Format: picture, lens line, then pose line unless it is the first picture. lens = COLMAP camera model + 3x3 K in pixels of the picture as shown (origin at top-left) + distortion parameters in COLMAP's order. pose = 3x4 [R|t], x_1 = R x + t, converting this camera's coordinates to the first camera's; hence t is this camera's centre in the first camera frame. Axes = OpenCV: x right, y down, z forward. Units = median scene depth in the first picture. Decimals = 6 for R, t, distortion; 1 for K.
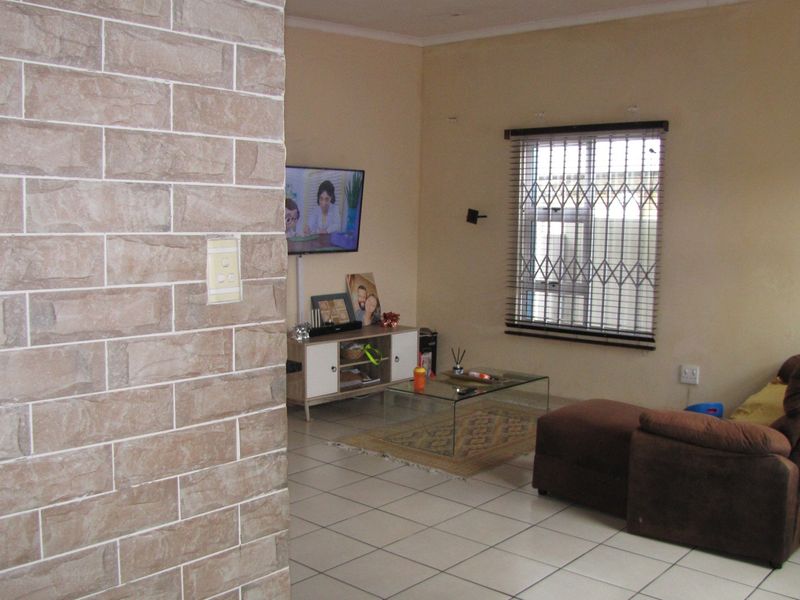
lens RADIAL K [[843.9, 0, 404.1], [0, 843.9, 297.9], [0, 0, 1]] dist [-0.109366, 0.000000]
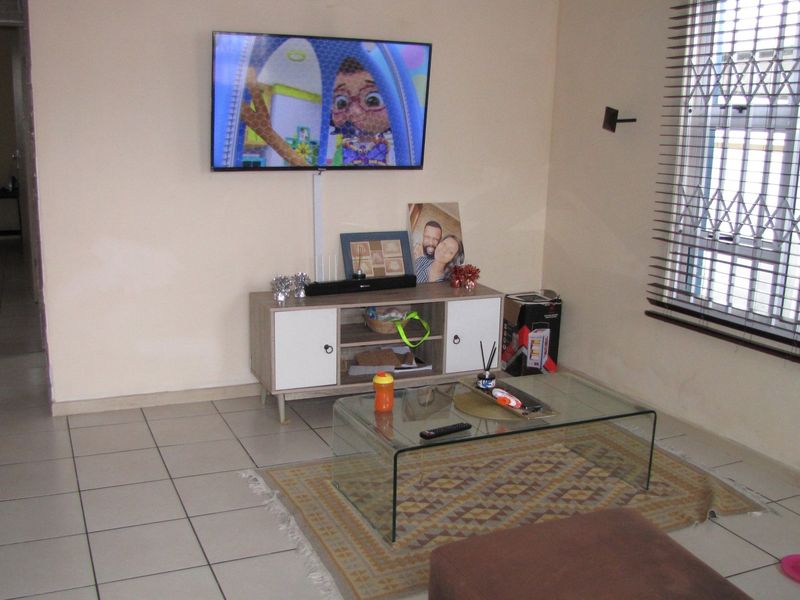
lens RADIAL K [[843.9, 0, 396.8], [0, 843.9, 307.9], [0, 0, 1]] dist [-0.109366, 0.000000]
pose [[0.909289, 0.100799, -0.403774, 0.228804], [-0.057094, 0.991265, 0.118887, -0.028102], [0.412230, -0.085049, 0.907101, 0.439075]]
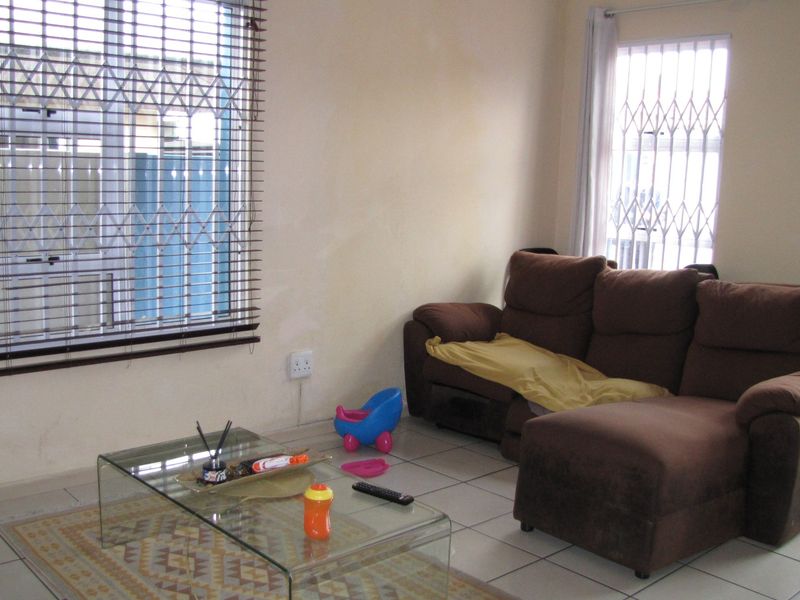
lens RADIAL K [[843.9, 0, 401.4], [0, 843.9, 300.6], [0, 0, 1]] dist [-0.109366, 0.000000]
pose [[0.122371, -0.151421, 0.980865, -0.330332], [0.065351, 0.987378, 0.144273, -0.057133], [-0.990331, 0.046446, 0.130722, 0.816598]]
